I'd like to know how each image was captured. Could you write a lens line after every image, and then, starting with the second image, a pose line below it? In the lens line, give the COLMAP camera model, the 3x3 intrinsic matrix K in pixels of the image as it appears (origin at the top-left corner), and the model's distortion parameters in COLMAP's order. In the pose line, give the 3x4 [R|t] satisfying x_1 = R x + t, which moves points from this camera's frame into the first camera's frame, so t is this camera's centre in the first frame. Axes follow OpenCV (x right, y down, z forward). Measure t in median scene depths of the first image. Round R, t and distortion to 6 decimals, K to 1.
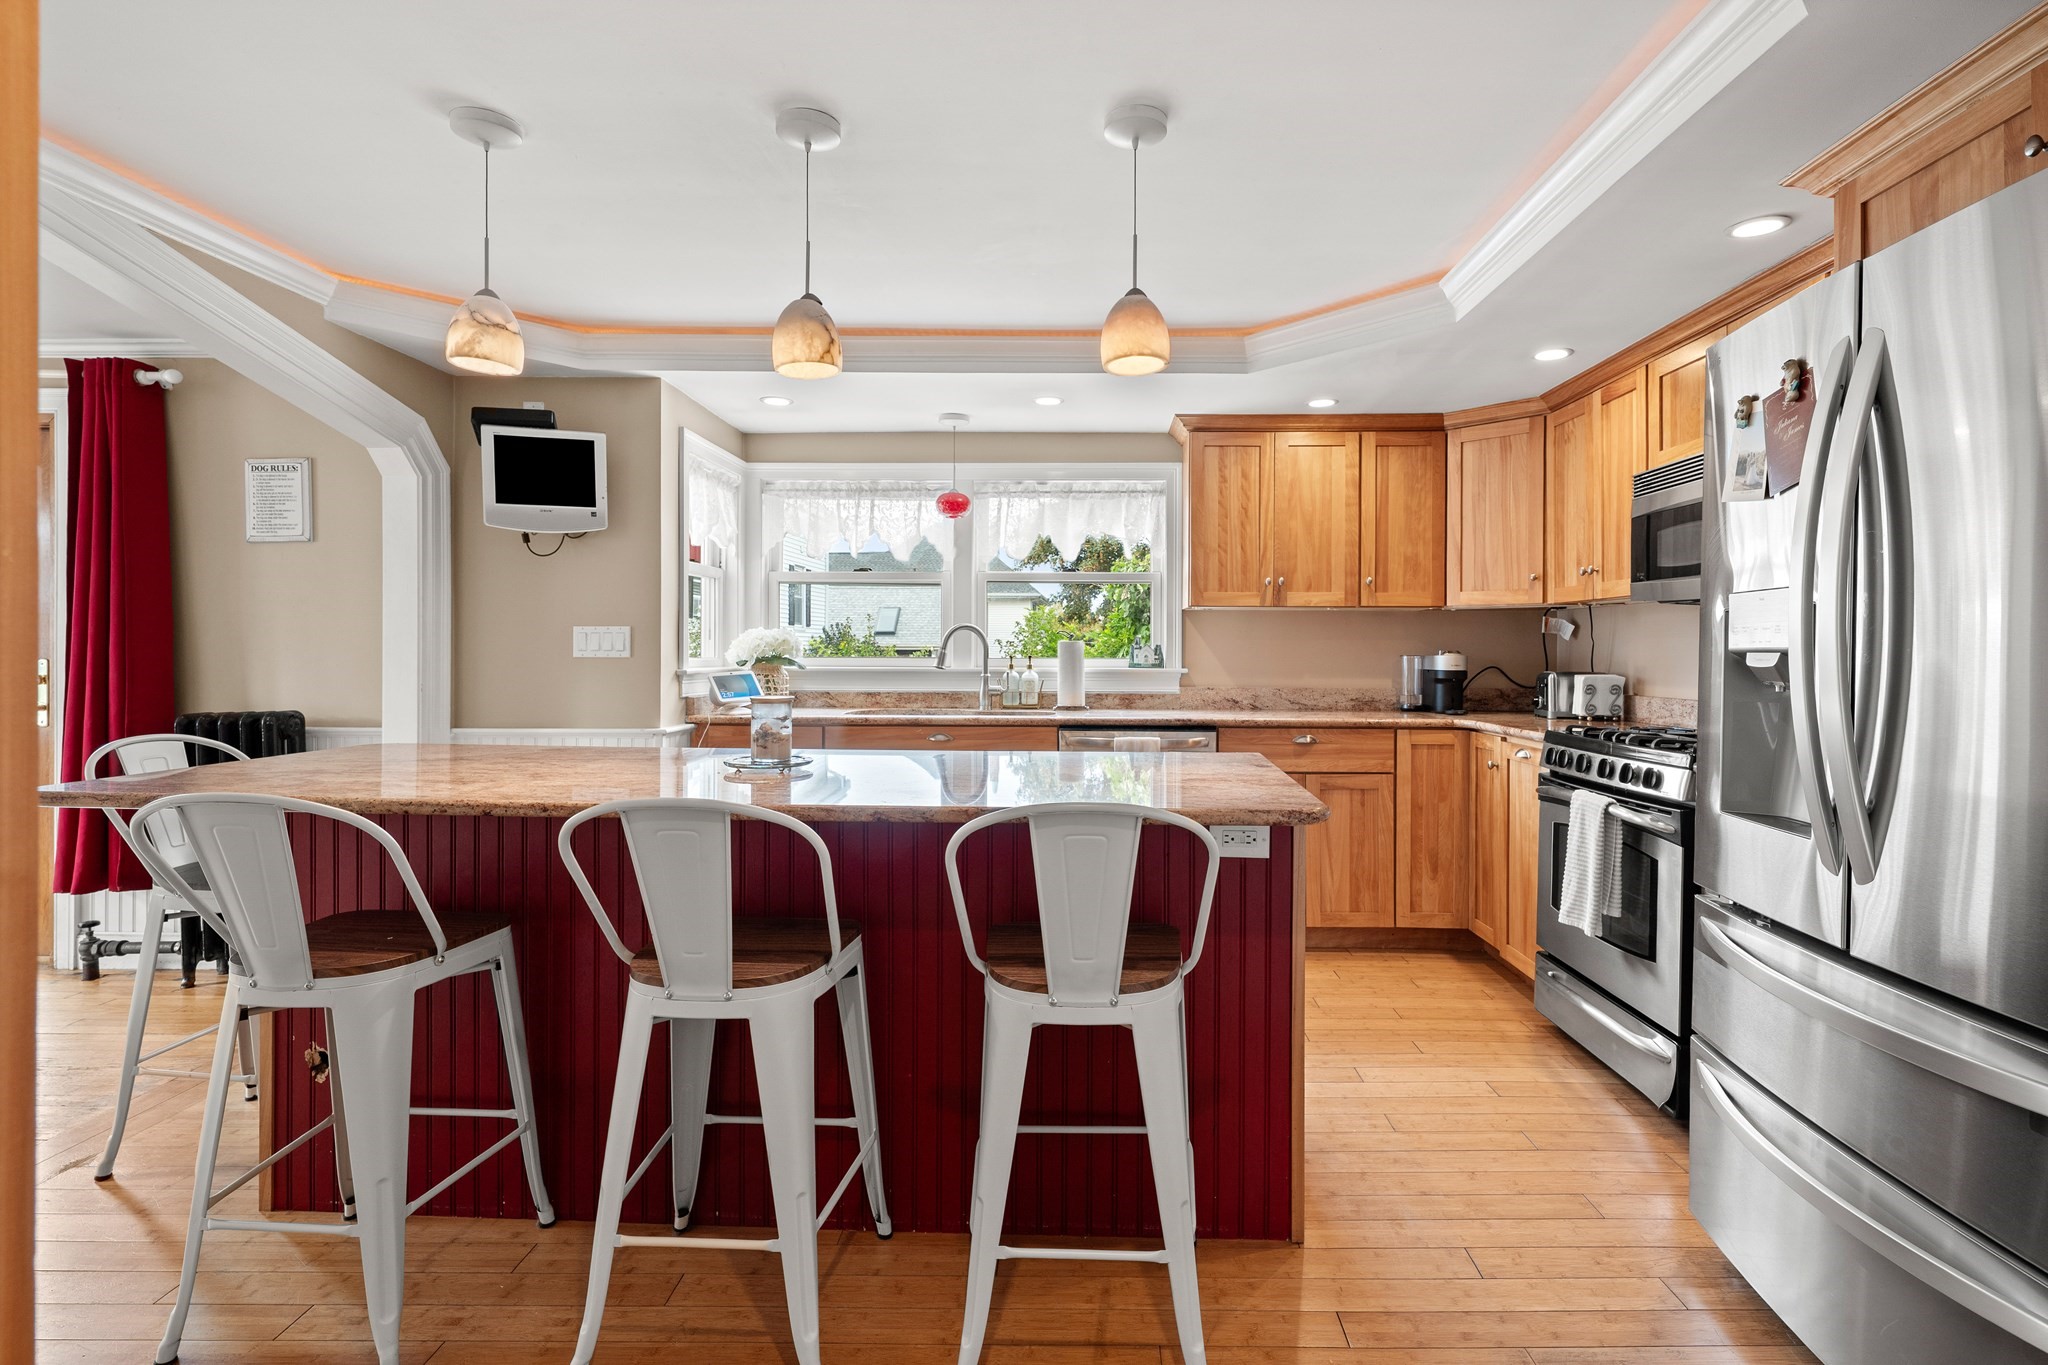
lens RADIAL K [[997.5, 0, 1070.6], [0, 997.5, 655.2], [0, 0, 1]] dist [0.009245, 0.000316]
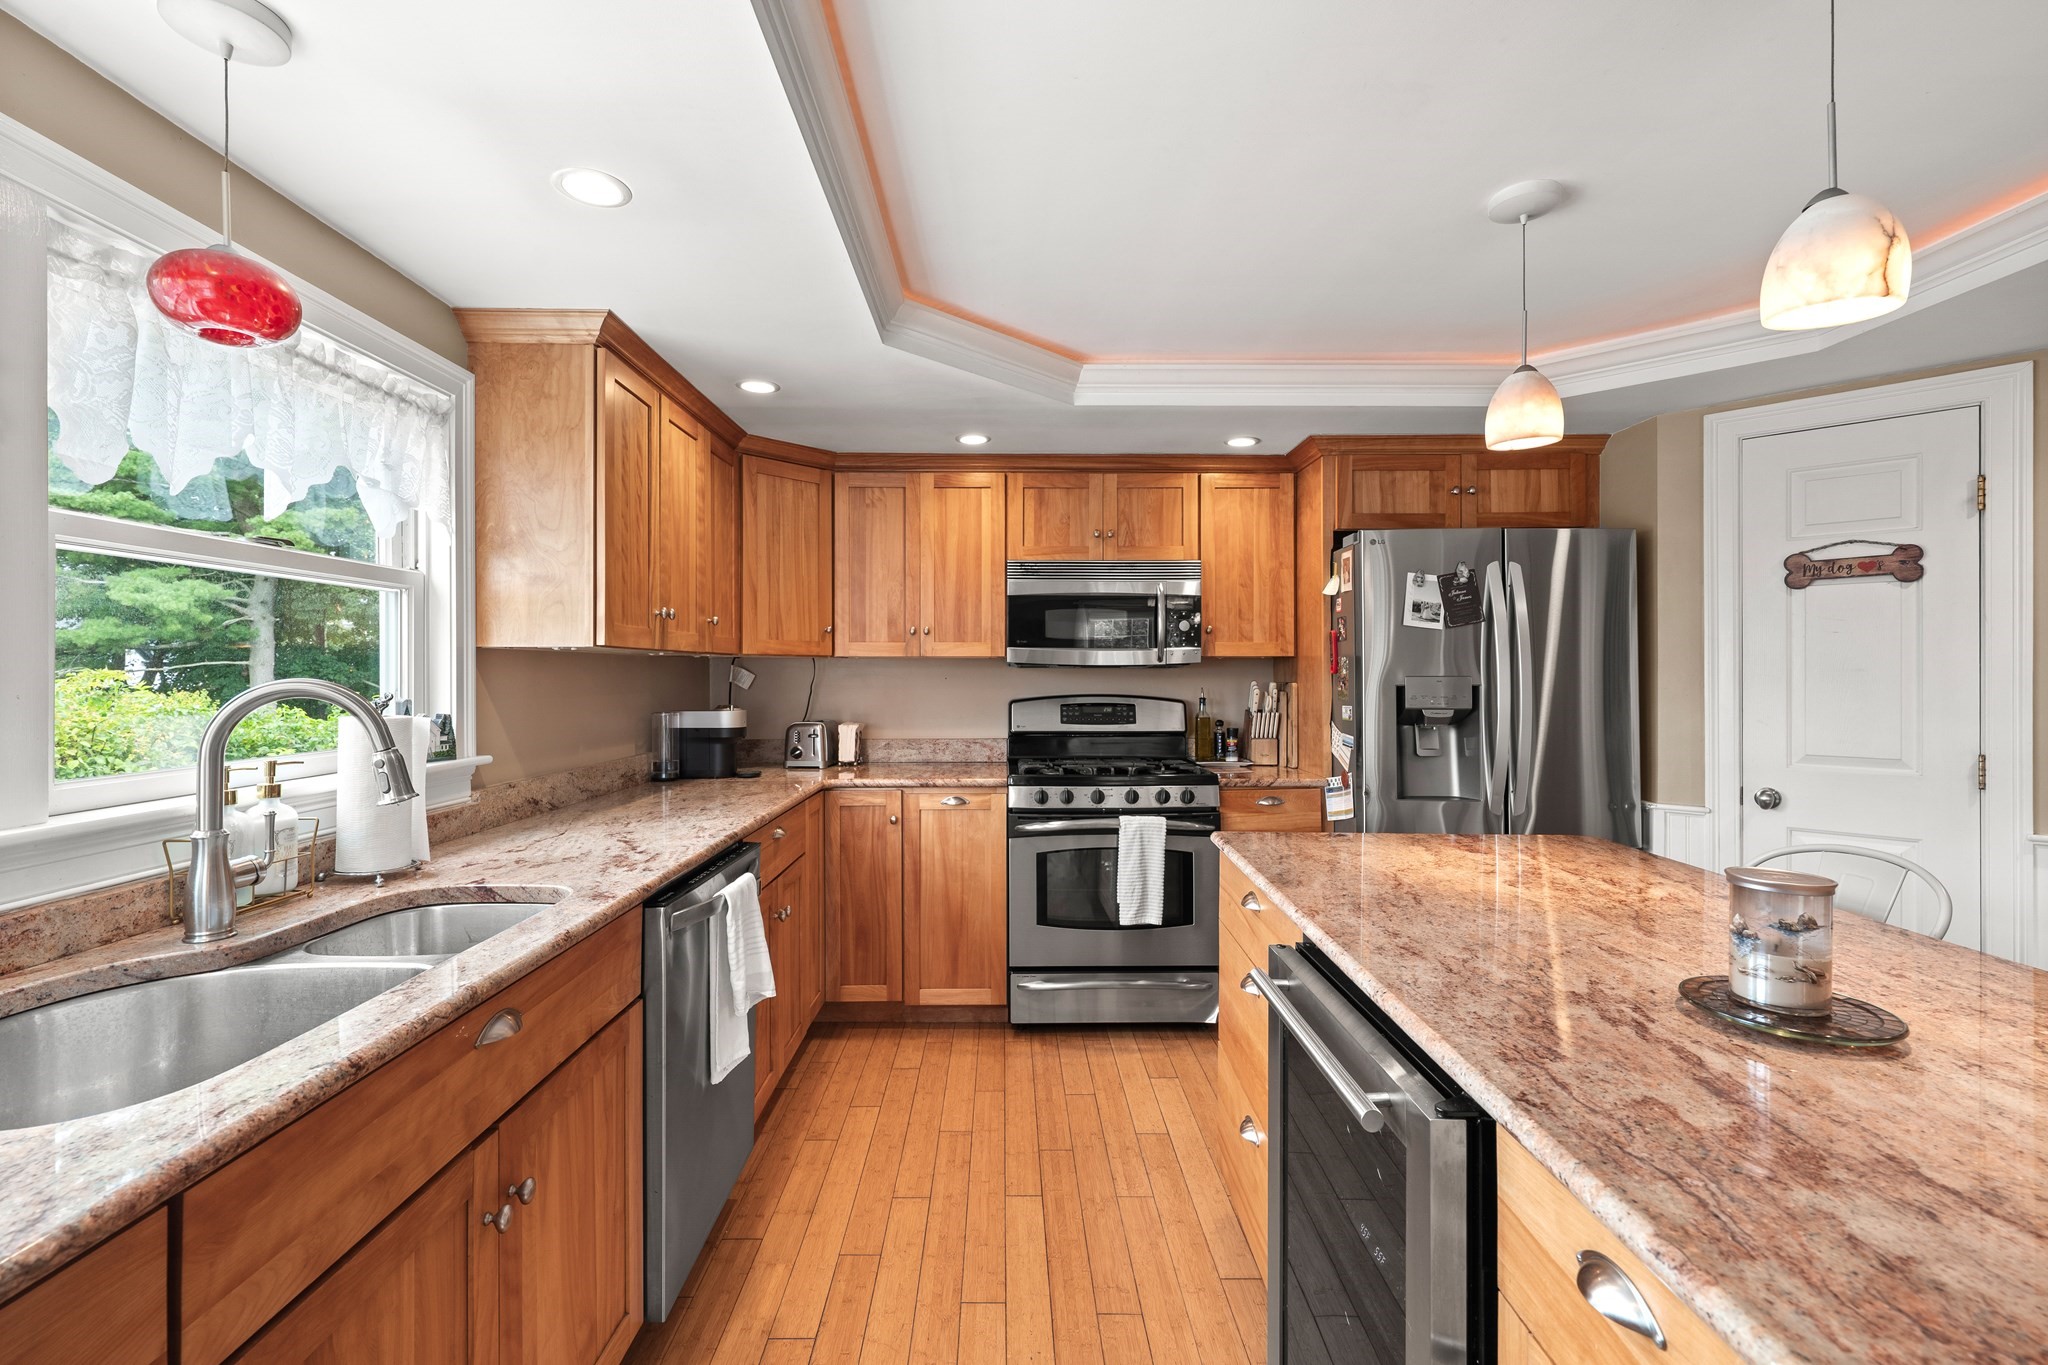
lens RADIAL K [[893.7, 0, 1021.2], [0, 893.7, 672.2], [0, 0, 1]] dist [-0.000381, 0.000453]
pose [[-0.029341, -0.002706, 0.999566, -0.432722], [0.004887, 0.999984, 0.002850, -0.036639], [-0.999558, 0.004969, -0.029327, 0.819645]]
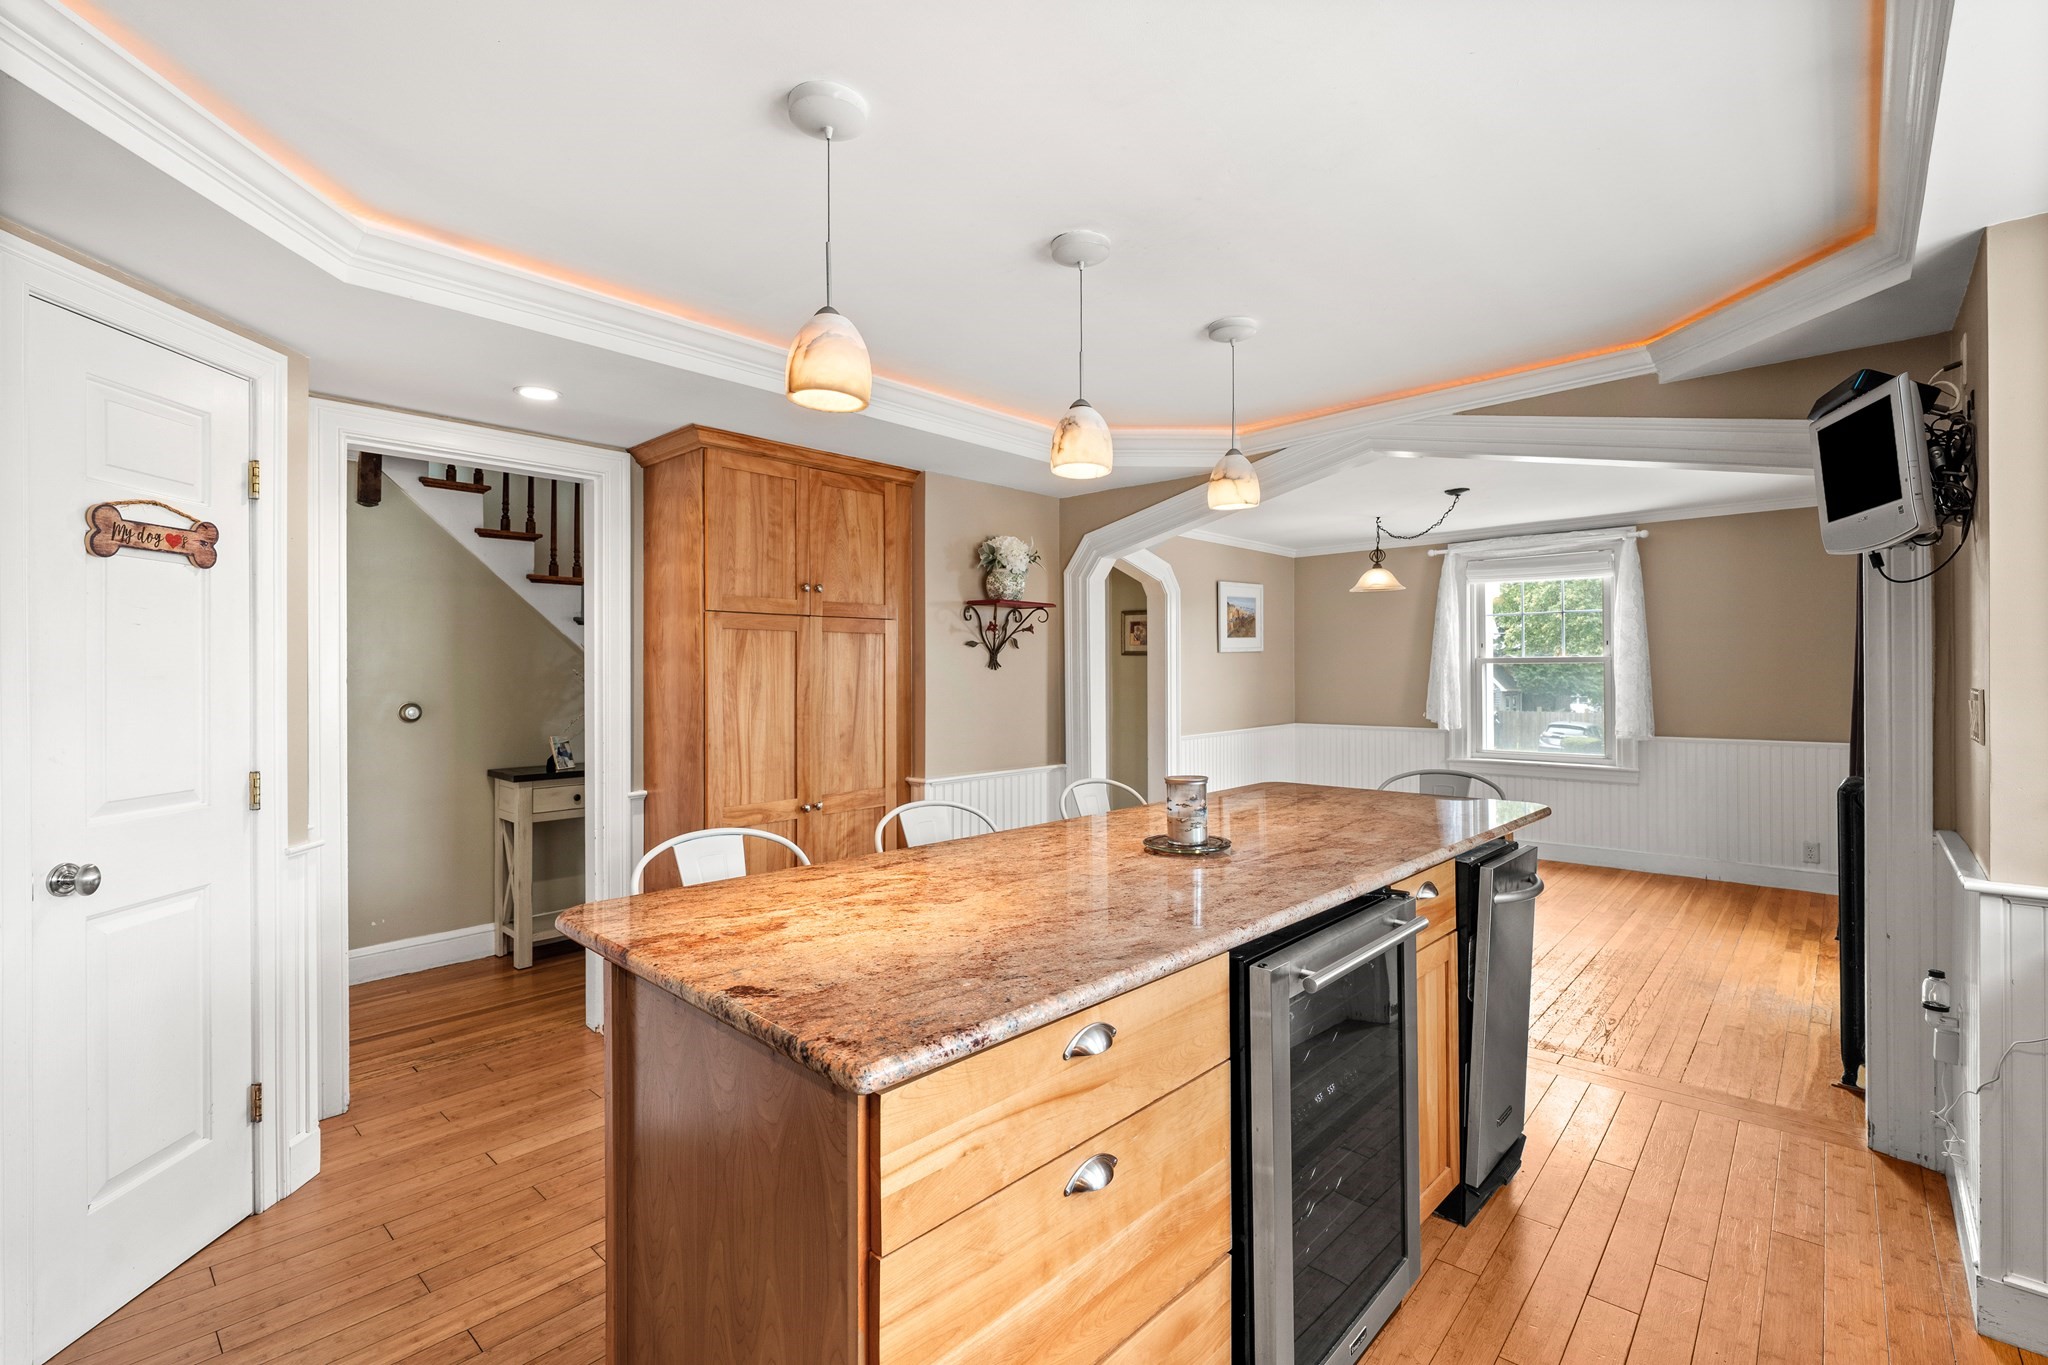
lens RADIAL K [[915.2, 0, 1027.0], [0, 915.2, 674.5], [0, 0, 1]] dist [-0.002060, -0.000569]
pose [[-0.666034, -0.000208, -0.745921, 0.277453], [0.000462, 1.000000, -0.000691, -0.034164], [0.745921, -0.000805, -0.666034, 0.874134]]
